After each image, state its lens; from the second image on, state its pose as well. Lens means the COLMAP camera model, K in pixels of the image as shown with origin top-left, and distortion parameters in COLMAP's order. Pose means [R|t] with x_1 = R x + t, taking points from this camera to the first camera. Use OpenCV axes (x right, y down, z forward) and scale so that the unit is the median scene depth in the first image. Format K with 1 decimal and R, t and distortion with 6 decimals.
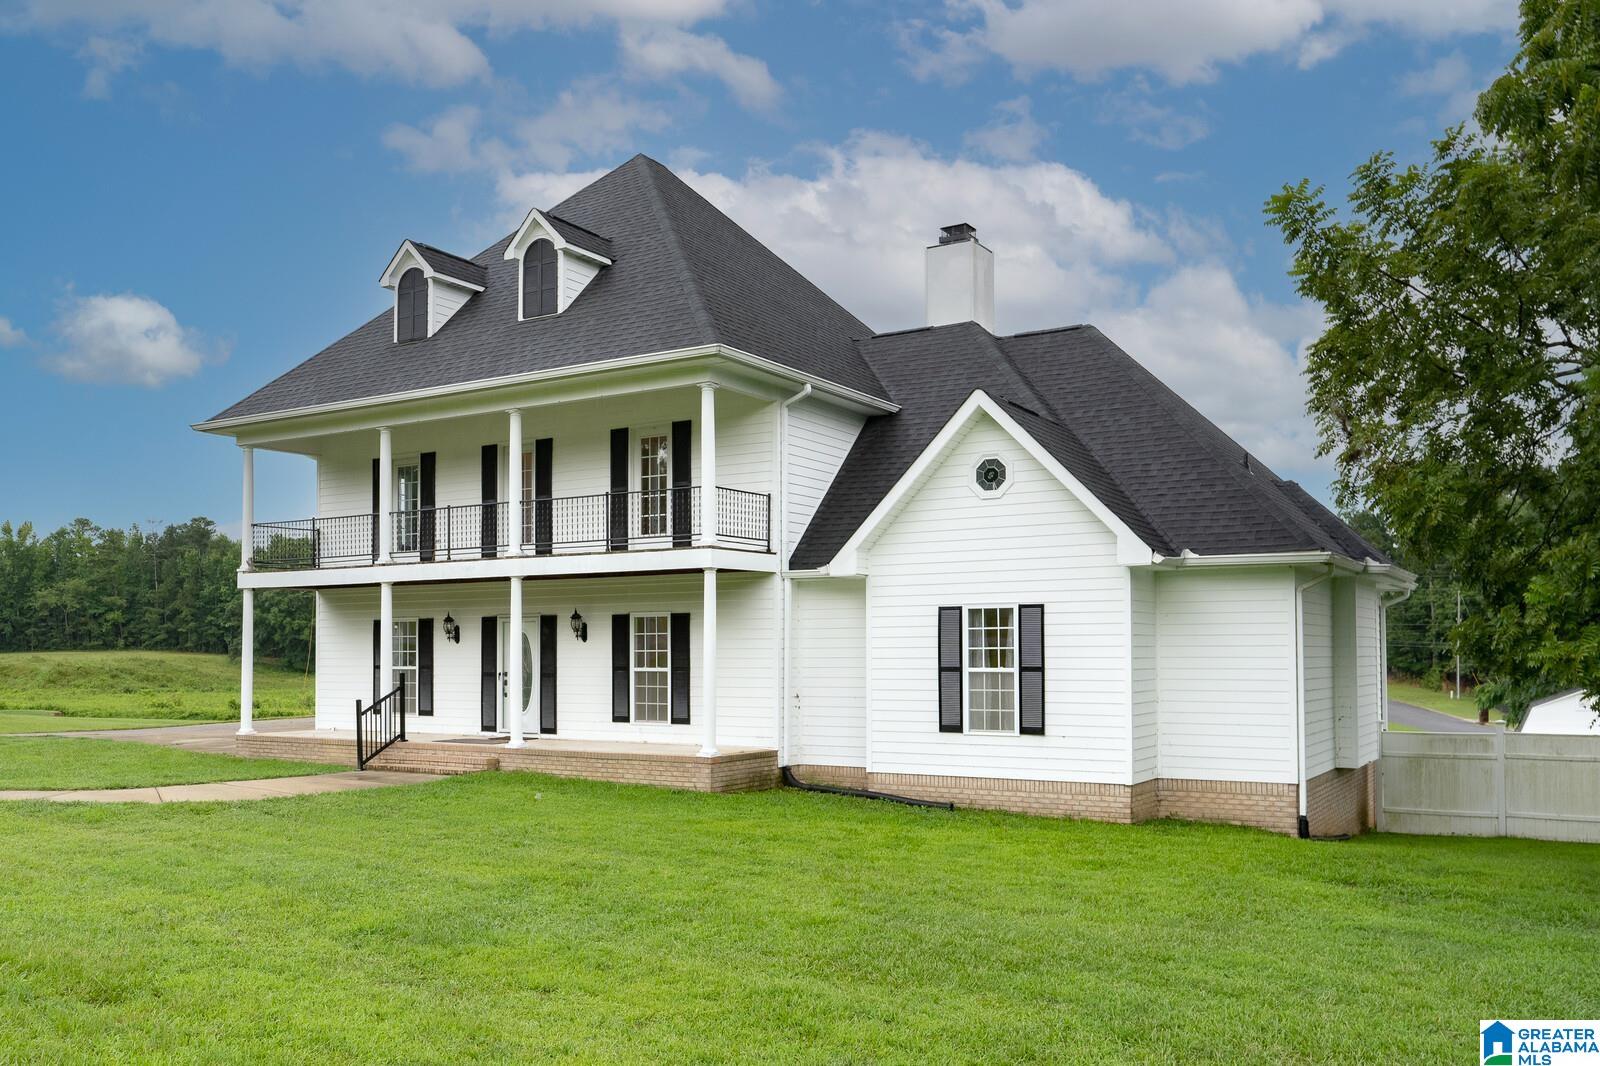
lens RADIAL K [[1332.5, 0, 801.2], [0, 1332.5, 633.4], [0, 0, 1]] dist [0.015237, -0.005024]
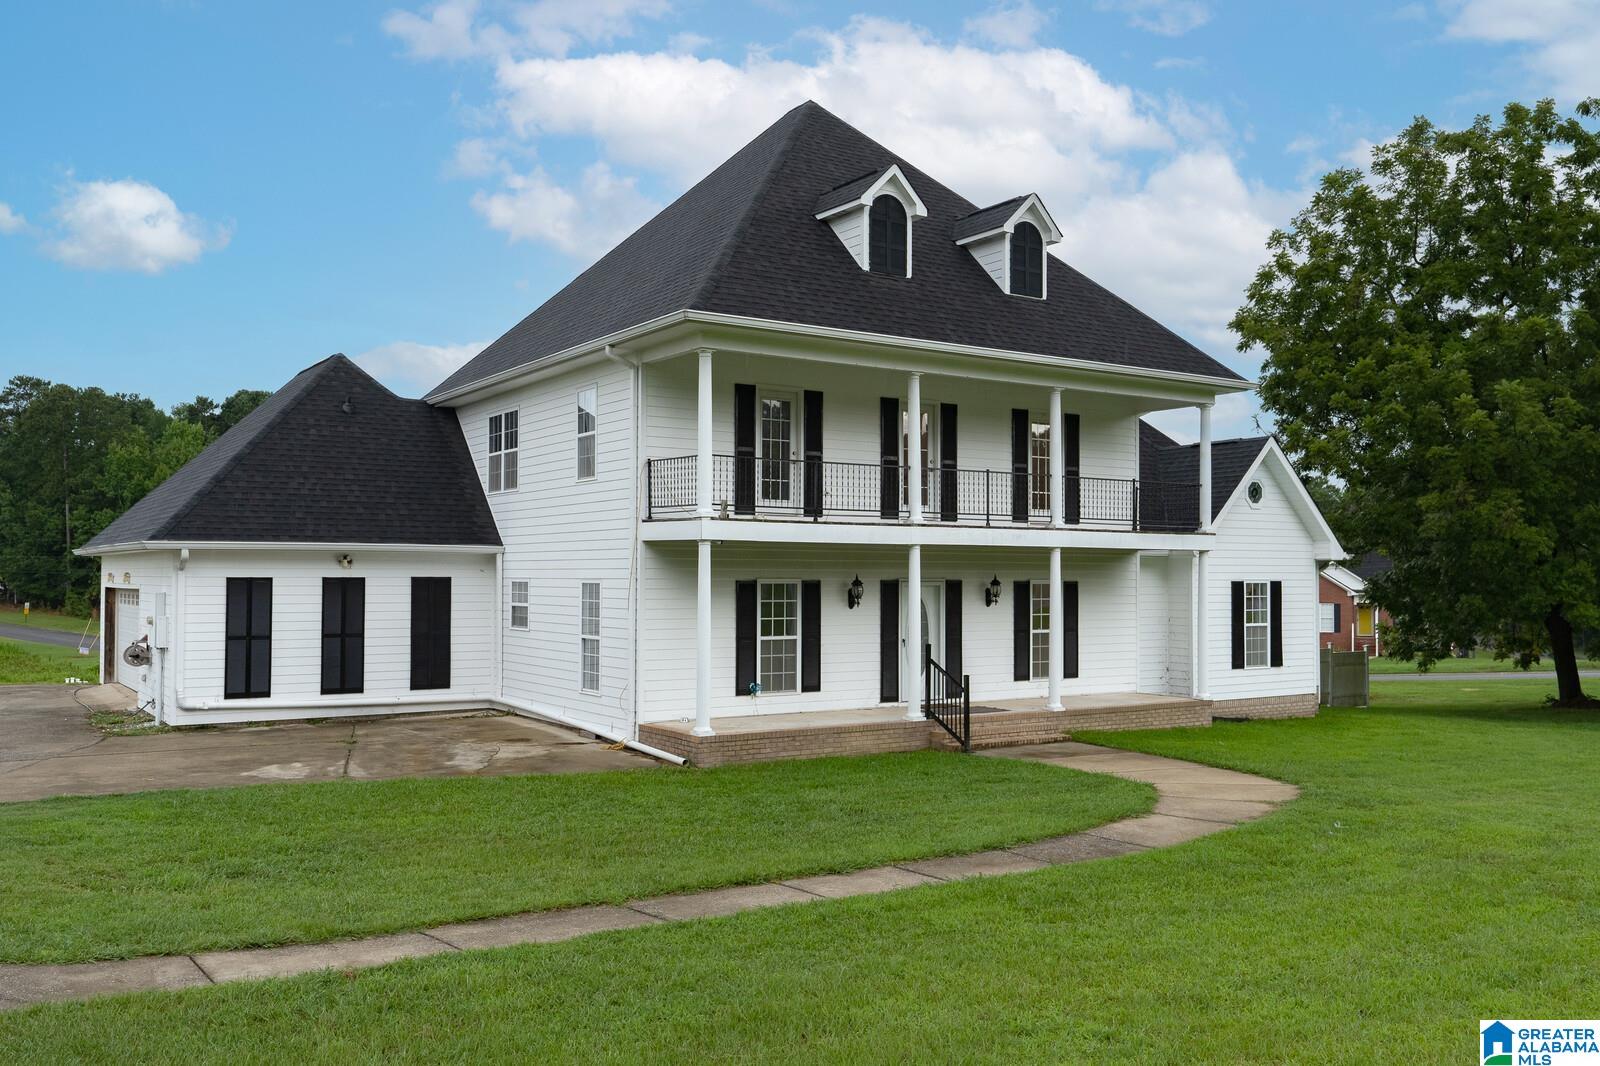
lens RADIAL K [[1344.3, 0, 800.0], [0, 1344.3, 533.0], [0, 0, 1]] dist [0.001359, -0.000313]
pose [[0.420788, 0.053537, 0.905578, -1.105520], [0.003414, 0.998157, -0.060596, 0.011234], [-0.907152, 0.028590, 0.419830, 0.630891]]
